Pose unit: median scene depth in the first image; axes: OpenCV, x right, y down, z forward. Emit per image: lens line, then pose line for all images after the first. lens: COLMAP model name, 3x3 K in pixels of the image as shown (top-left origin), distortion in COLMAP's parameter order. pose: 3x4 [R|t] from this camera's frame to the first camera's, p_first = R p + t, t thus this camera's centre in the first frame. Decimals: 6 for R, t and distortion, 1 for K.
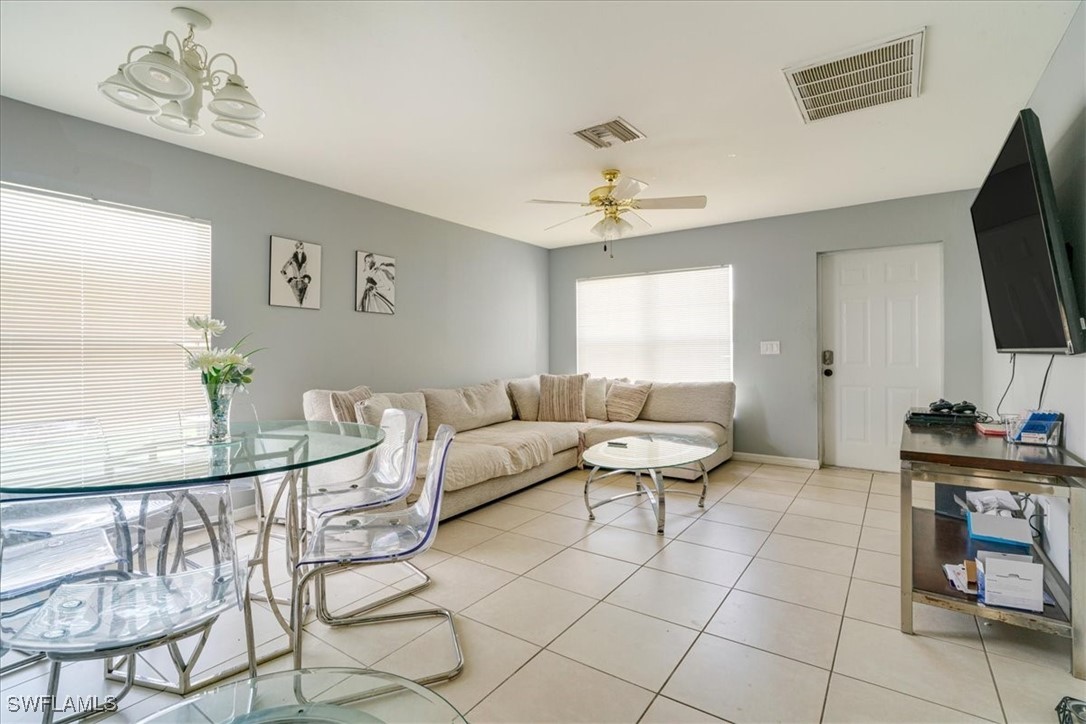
lens RADIAL K [[505.2, 0, 520.8], [0, 505.2, 351.6], [0, 0, 1]] dist [-0.014216, 0.003908]
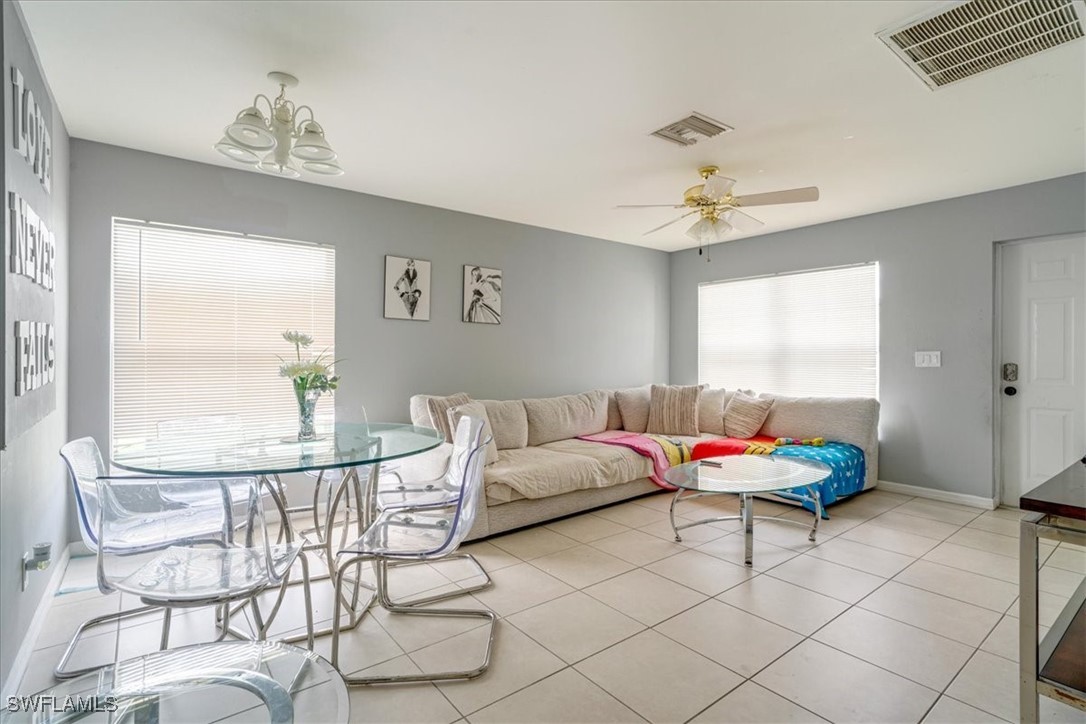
lens RADIAL K [[505.2, 0, 515.9], [0, 505.2, 359.8], [0, 0, 1]] dist [-0.014216, 0.003908]
pose [[0.957688, 0.008963, -0.287670, 0.118319], [-0.007585, 0.999954, 0.005903, -0.009386], [0.287710, -0.003471, 0.957711, 0.012864]]
